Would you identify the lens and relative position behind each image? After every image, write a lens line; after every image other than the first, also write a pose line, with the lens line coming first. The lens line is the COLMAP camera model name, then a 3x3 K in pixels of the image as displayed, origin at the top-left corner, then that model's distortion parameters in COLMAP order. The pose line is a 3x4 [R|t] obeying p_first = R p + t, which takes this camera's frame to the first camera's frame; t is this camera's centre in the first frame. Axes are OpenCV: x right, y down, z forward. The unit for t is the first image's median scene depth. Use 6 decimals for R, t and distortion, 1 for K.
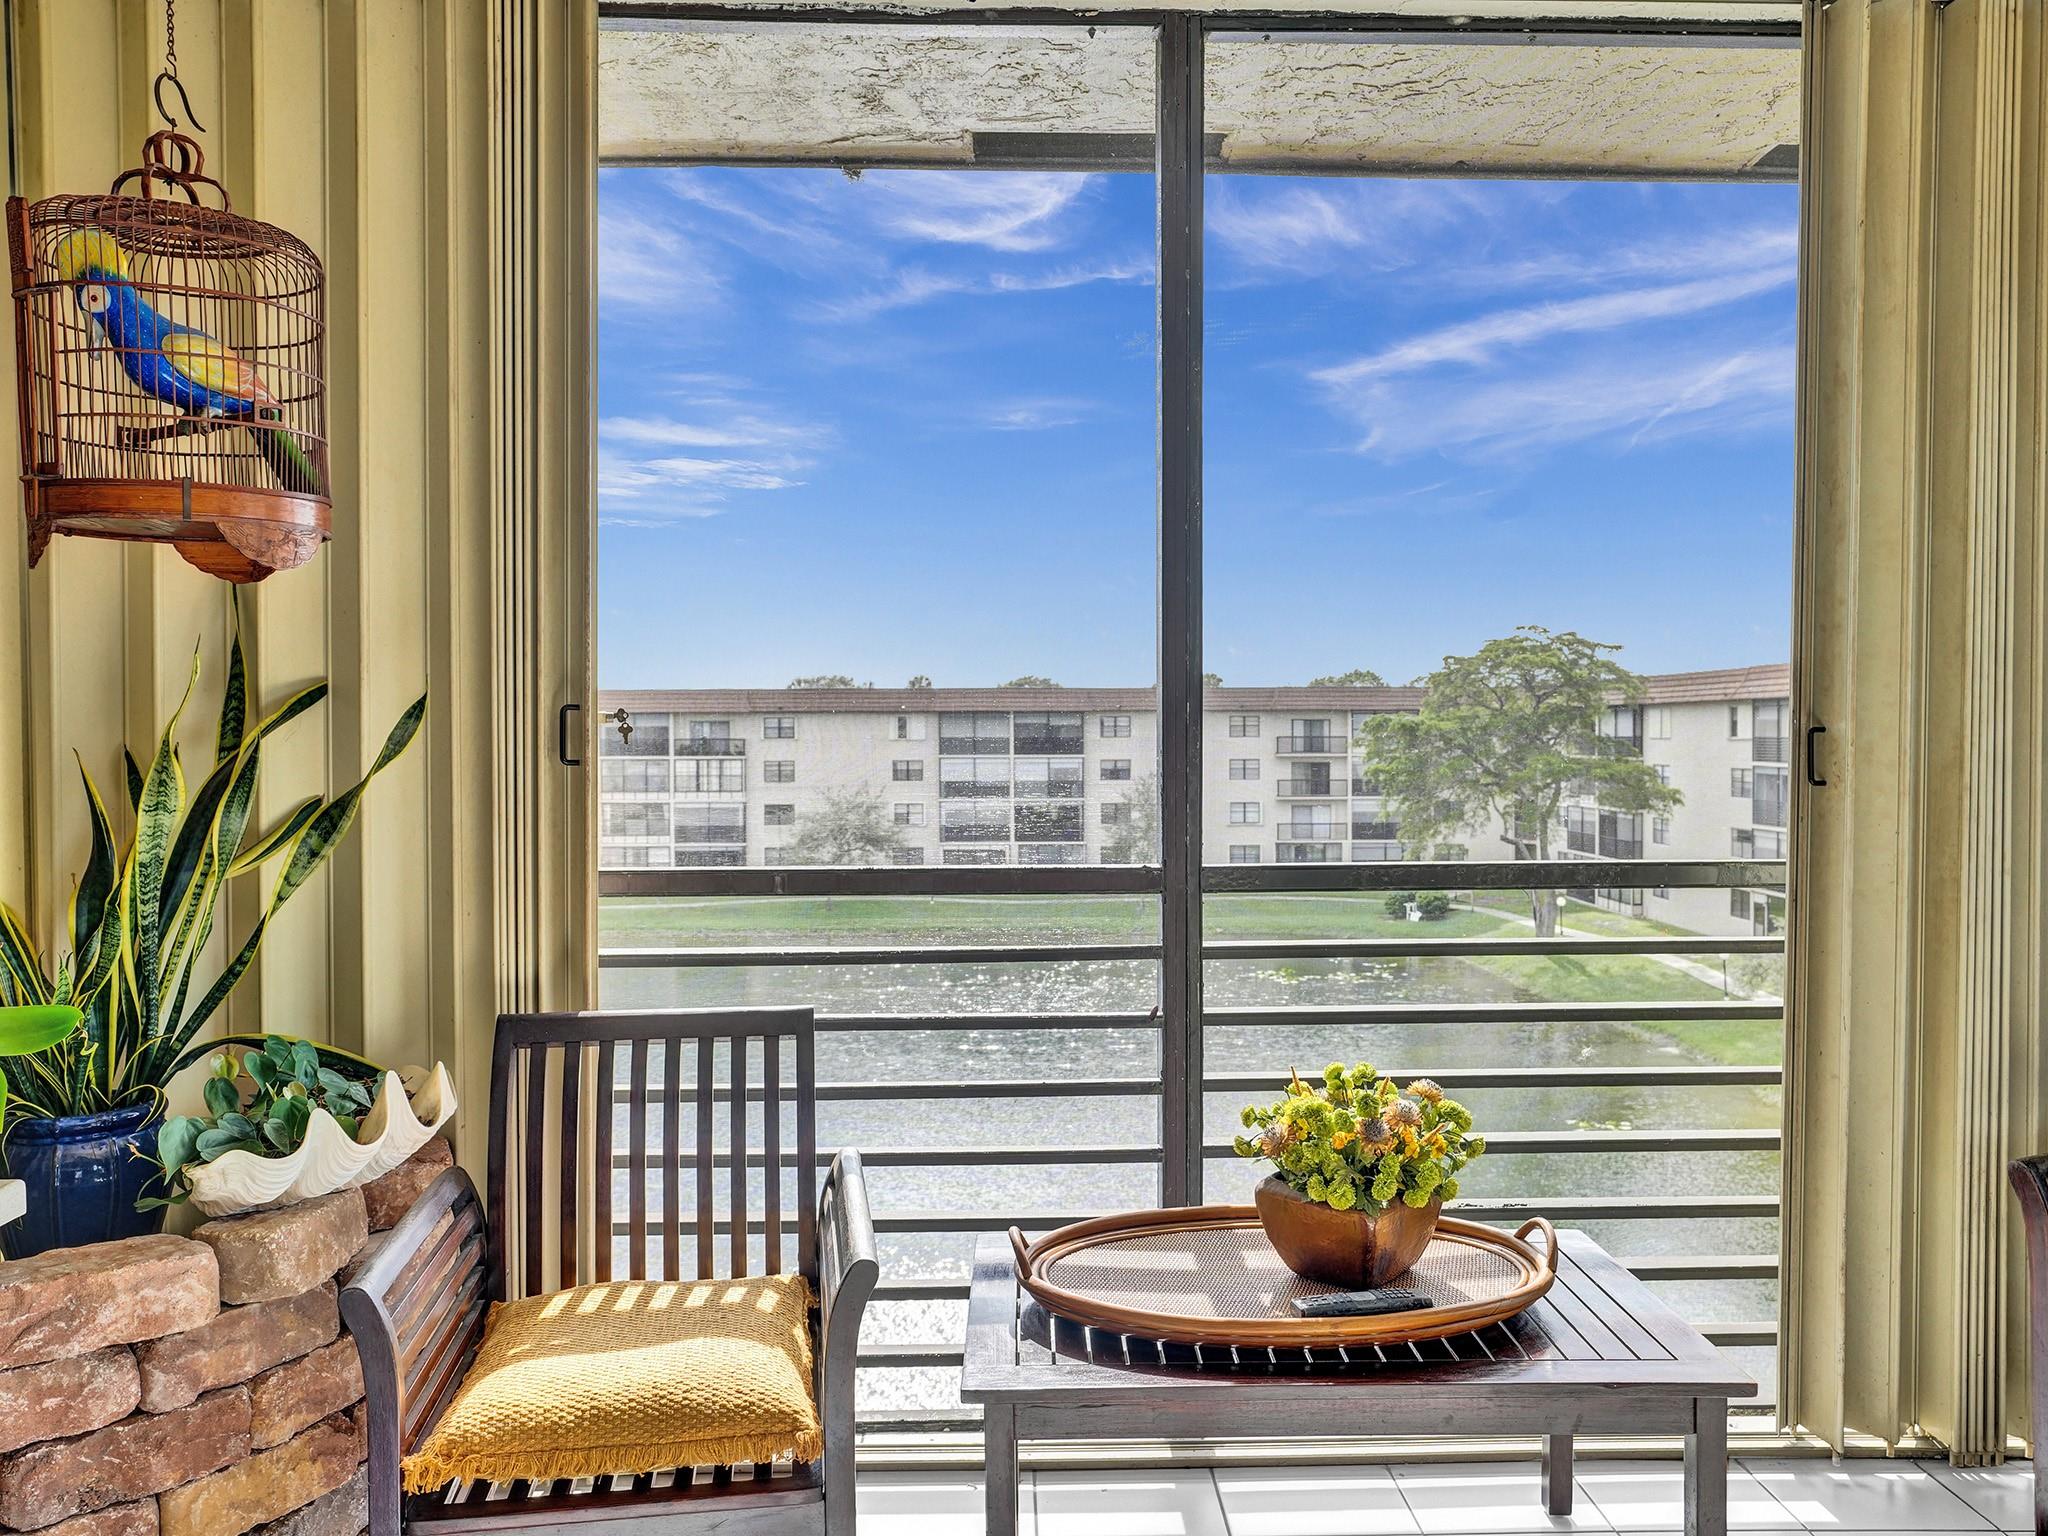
lens RADIAL K [[1482.2, 0, 1029.1], [0, 1482.2, 756.4], [0, 0, 1]] dist [-0.022668, 0.026448]
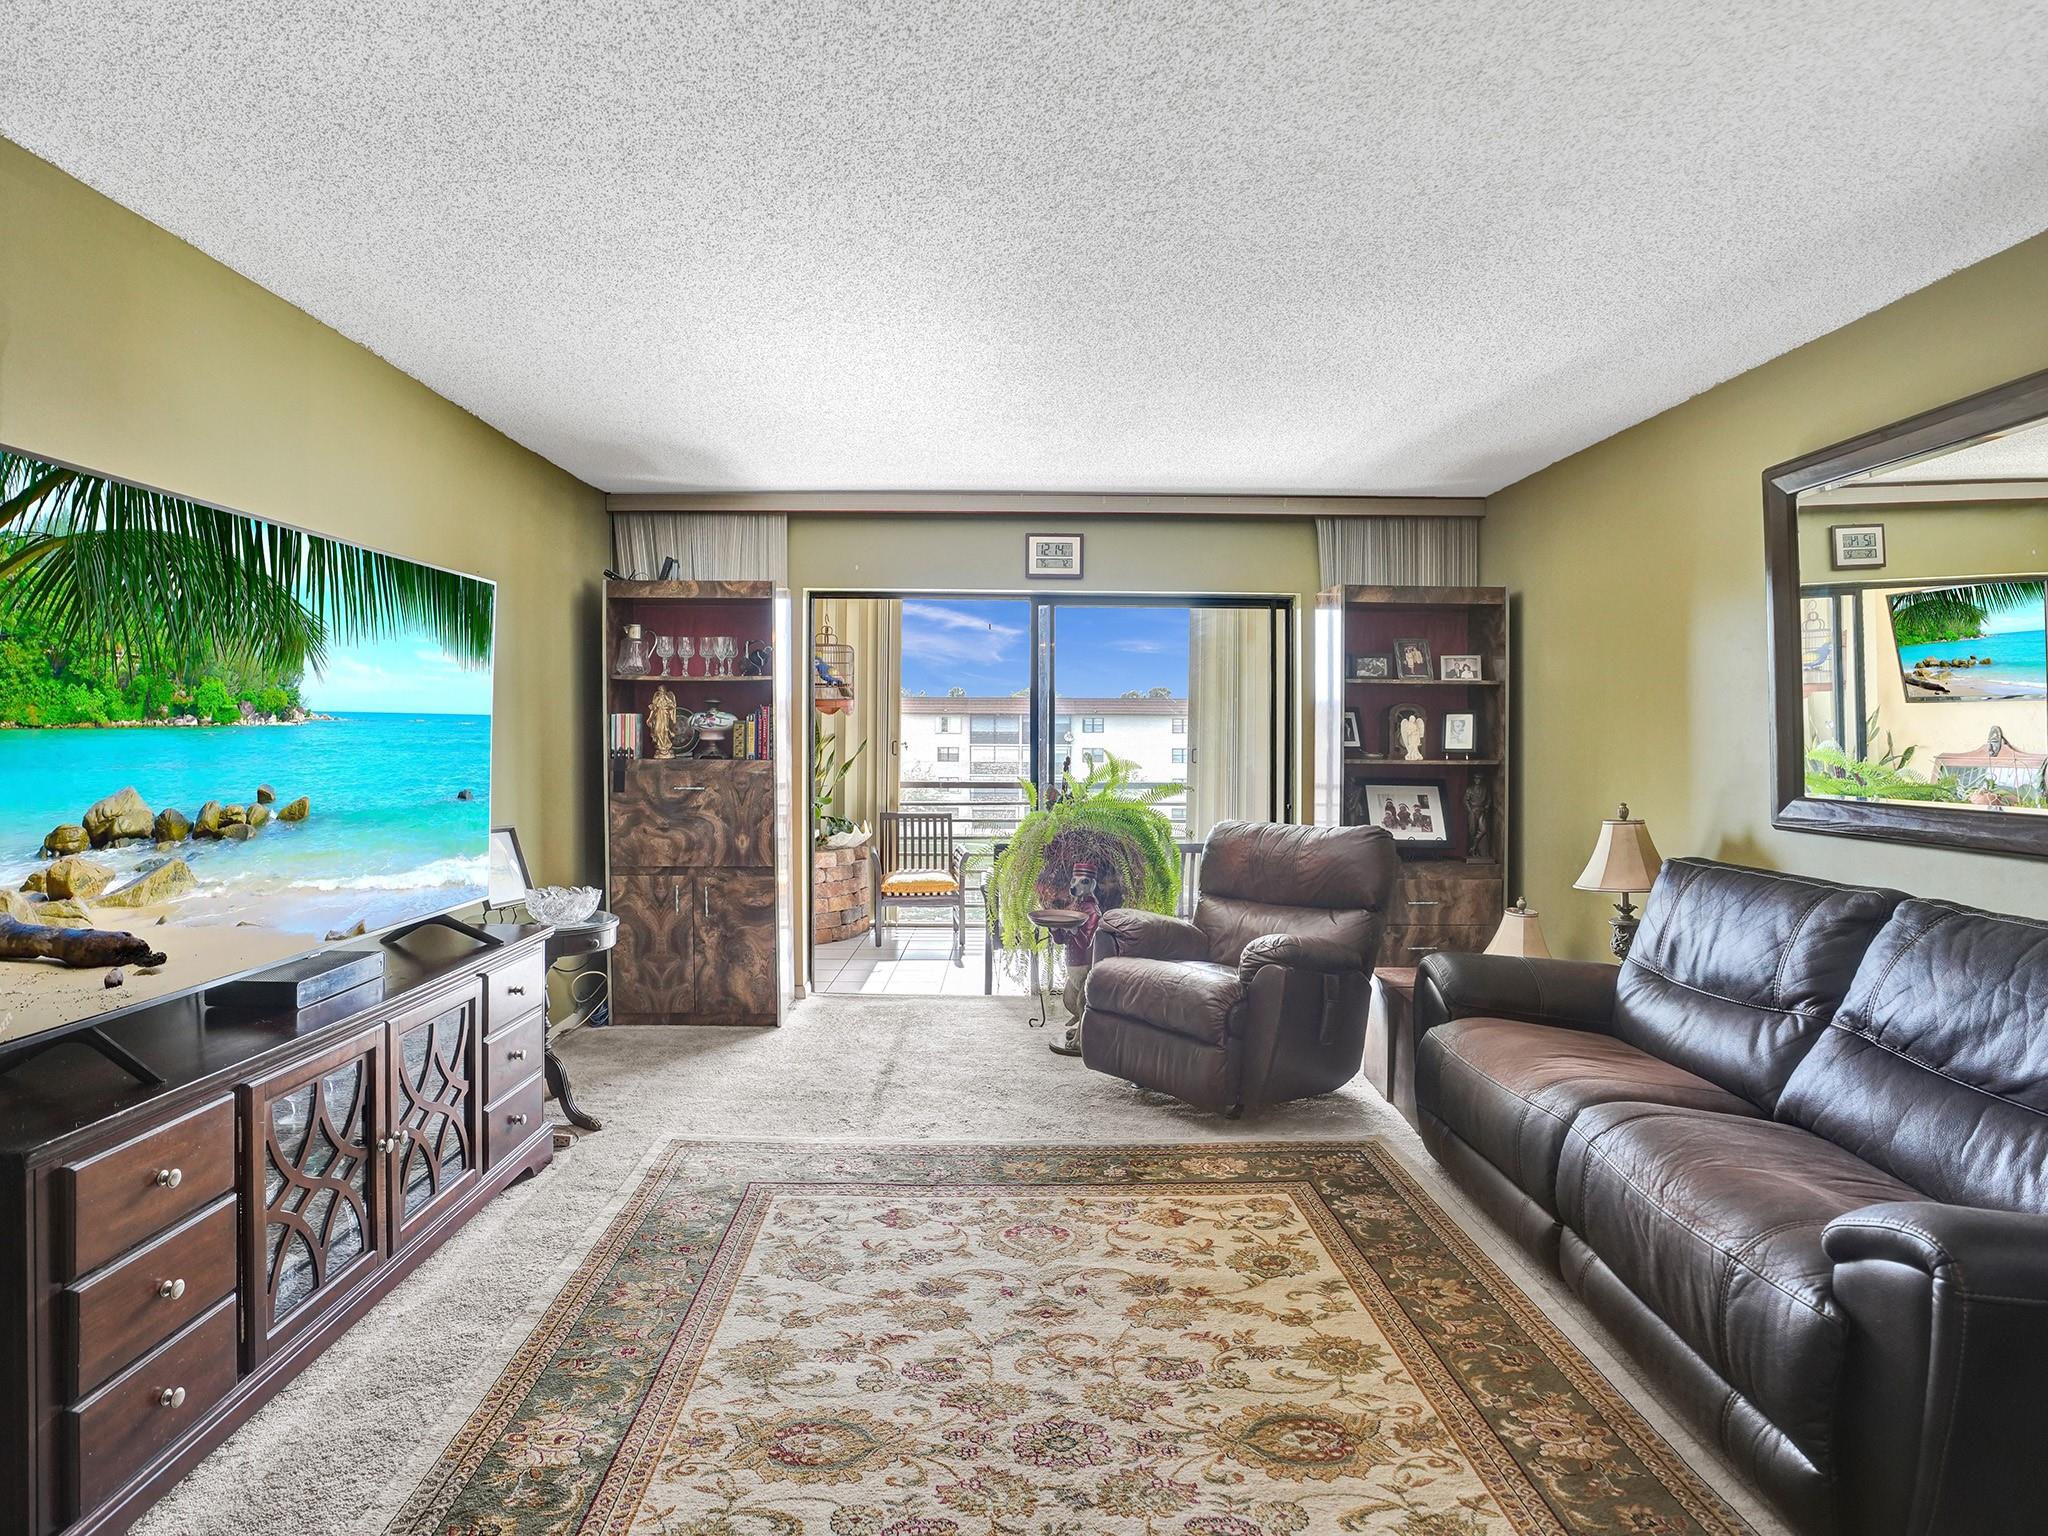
lens RADIAL K [[1069.3, 0, 1023.6], [0, 1069.3, 762.9], [0, 0, 1]] dist [-0.068483, 0.025679]
pose [[0.999906, 0.009706, -0.009714, 0.086819], [-0.009540, 0.999810, 0.016976, -0.029034], [0.009877, -0.016881, 0.999809, -2.003334]]
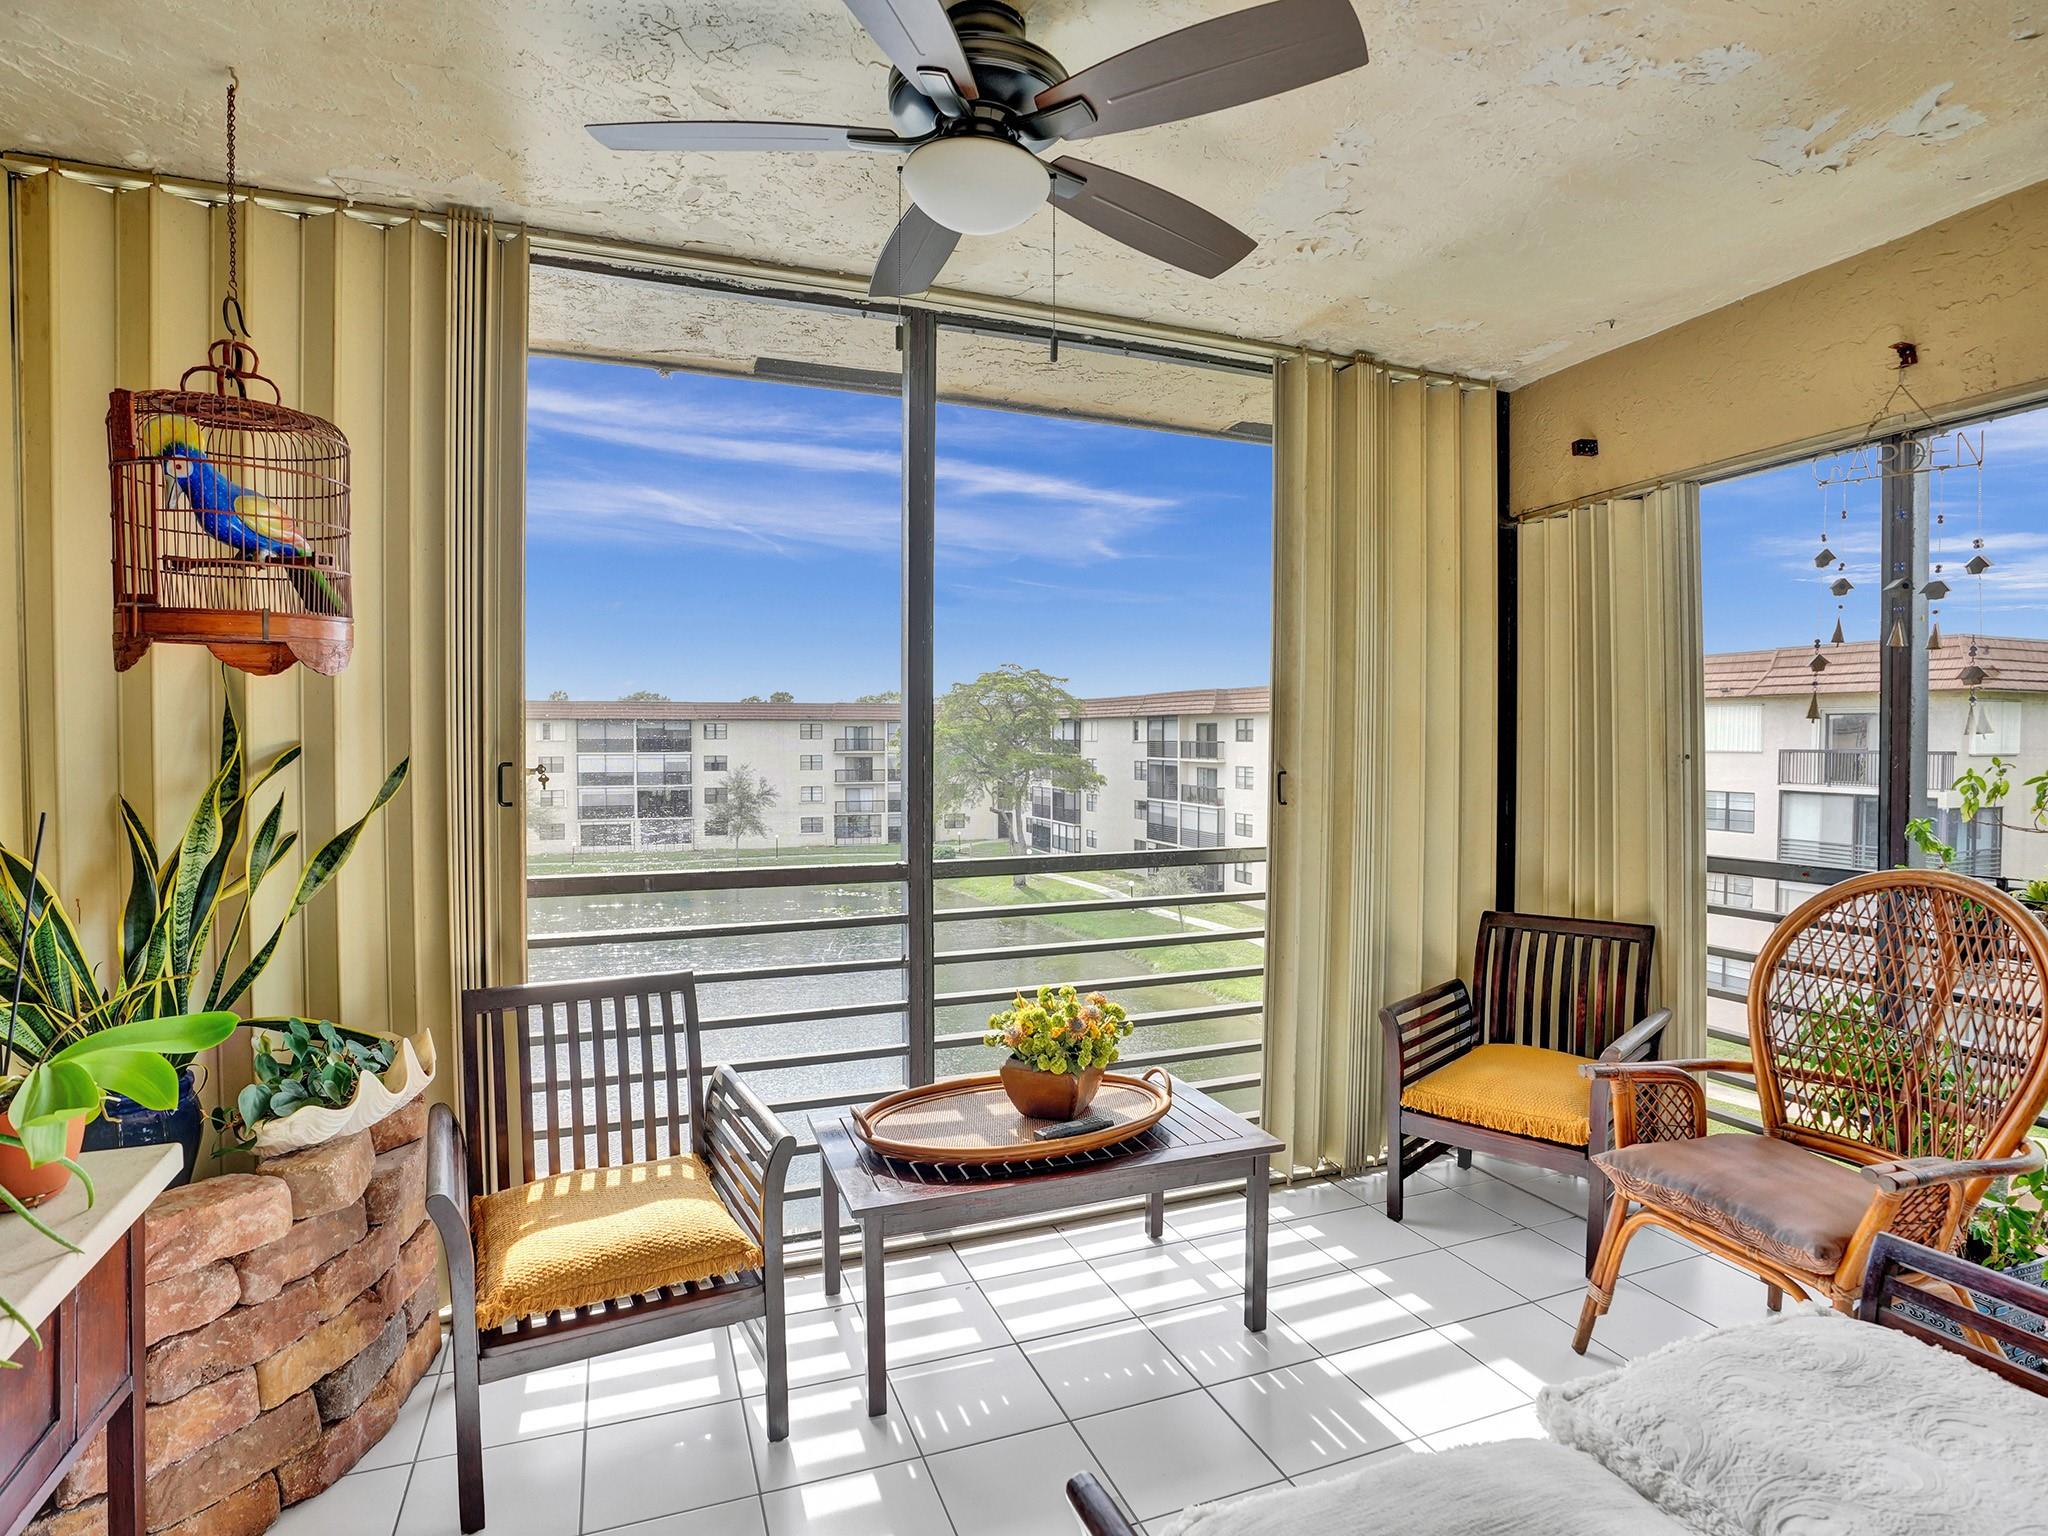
lens RADIAL K [[1069.3, 0, 1023.6], [0, 1069.3, 762.9], [0, 0, 1]] dist [-0.068483, 0.025679]
pose [[0.941702, -0.003845, 0.336426, -0.182500], [0.000487, 0.999949, 0.010065, -0.043831], [-0.336447, -0.009314, 0.941656, -0.086155]]
